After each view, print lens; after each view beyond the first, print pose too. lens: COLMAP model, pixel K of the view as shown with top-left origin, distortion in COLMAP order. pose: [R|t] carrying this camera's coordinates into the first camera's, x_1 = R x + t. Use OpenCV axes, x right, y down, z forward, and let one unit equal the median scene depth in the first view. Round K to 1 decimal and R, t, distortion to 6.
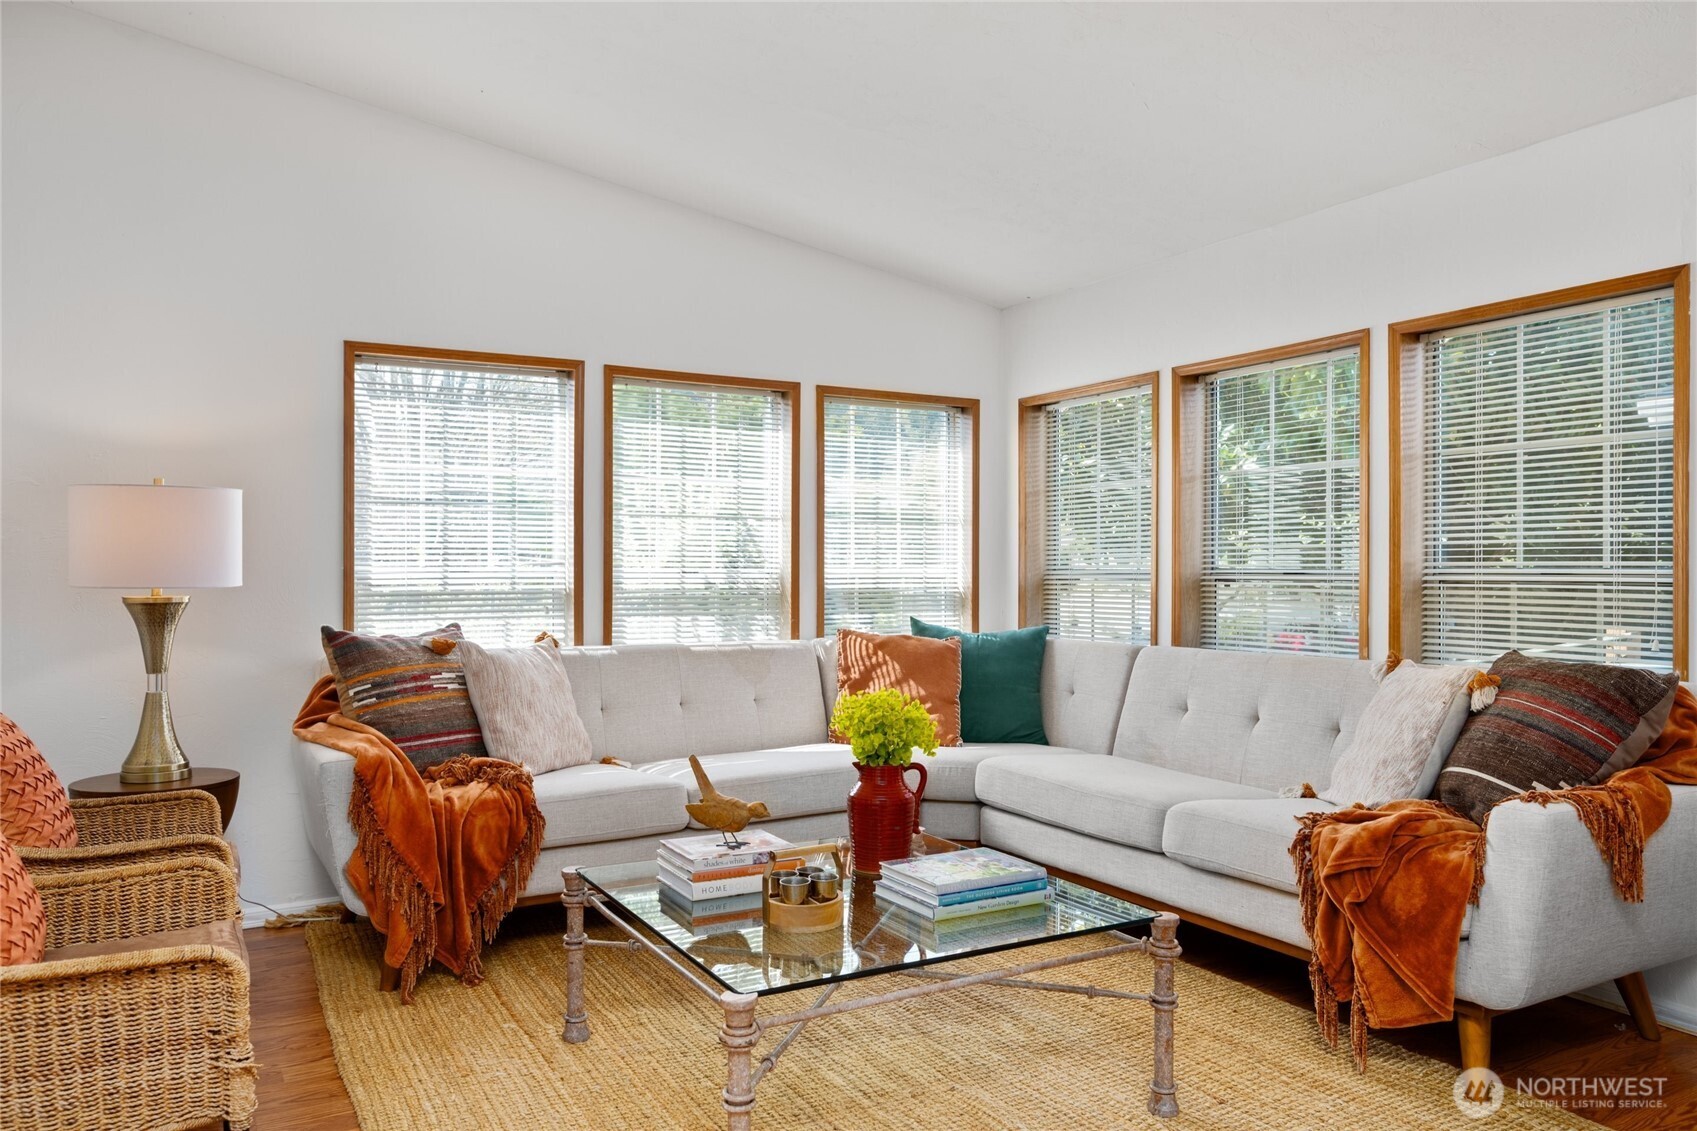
lens RADIAL K [[1140.1, 0, 848.0], [0, 1140.1, 565.9], [0, 0, 1]] dist [-0.005709, -0.000632]
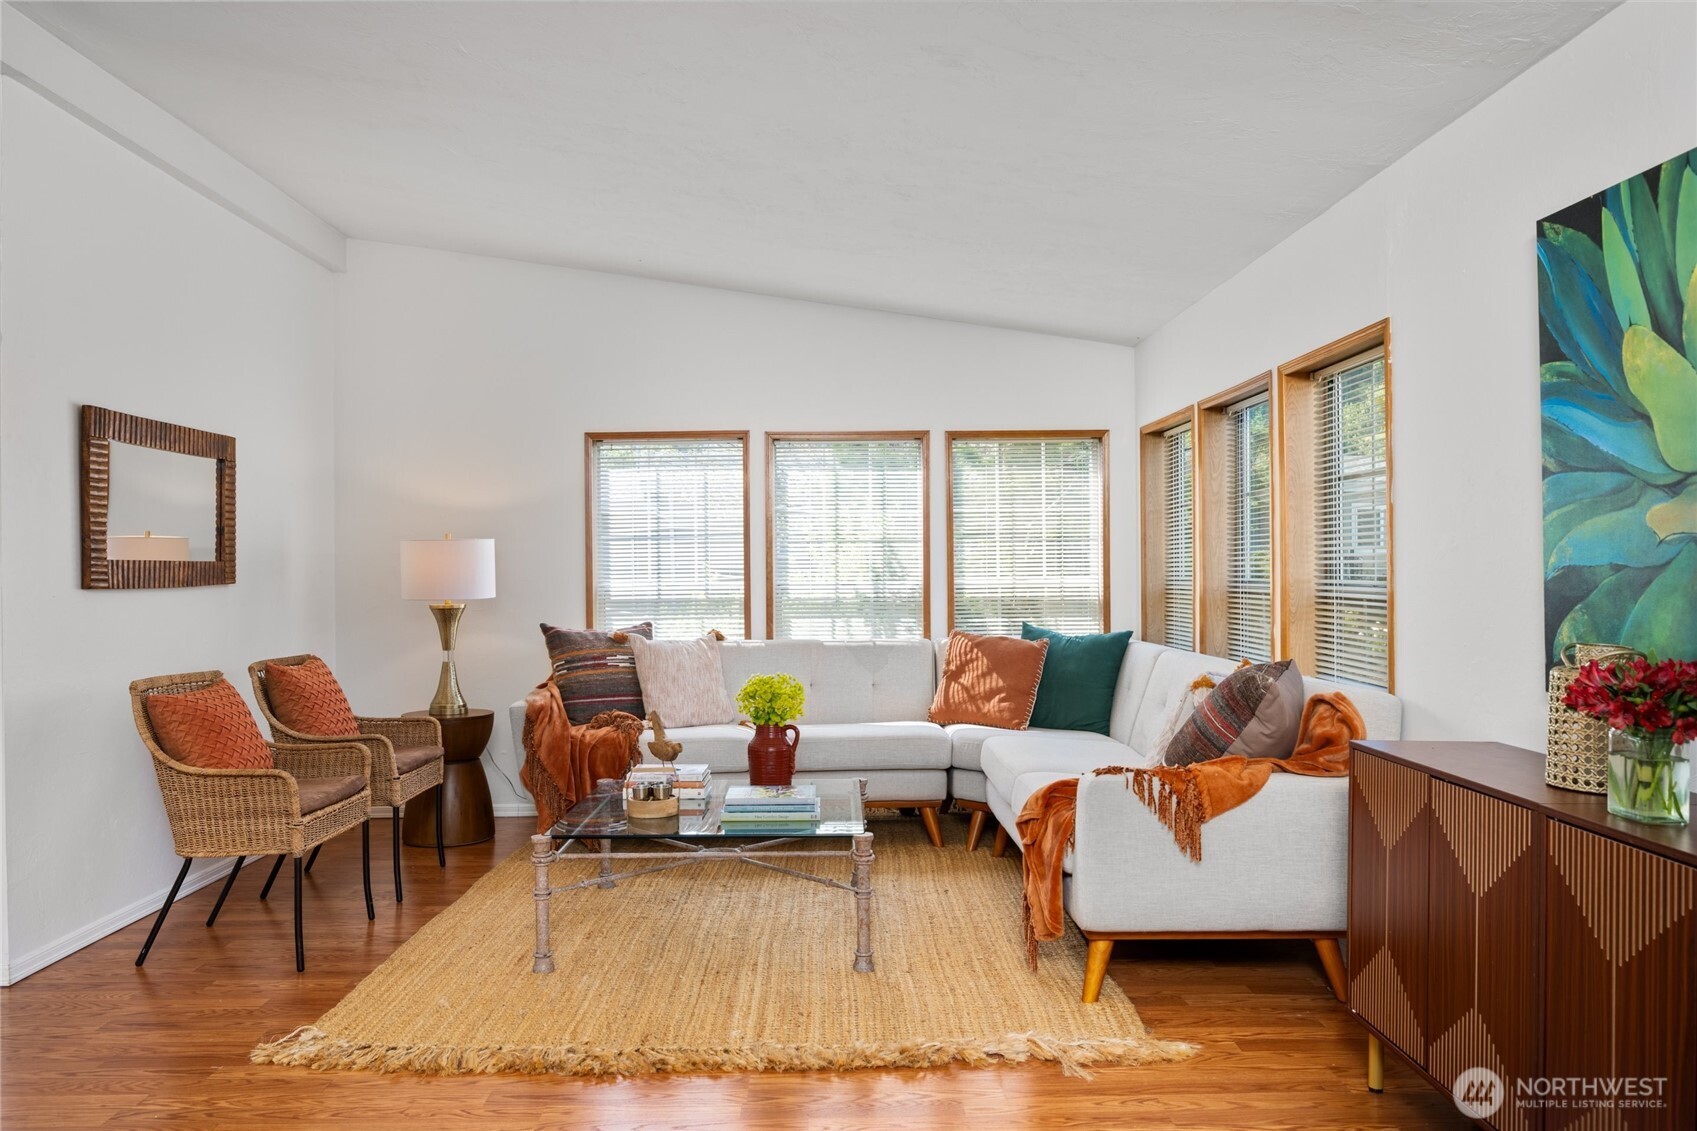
lens RADIAL K [[1140.1, 0, 842.7], [0, 1140.1, 572.7], [0, 0, 1]] dist [-0.005709, -0.000632]
pose [[0.882474, -0.007399, -0.470303, 0.519146], [0.011543, 0.999916, 0.005928, -0.017303], [0.470220, -0.010660, 0.882485, -0.153908]]
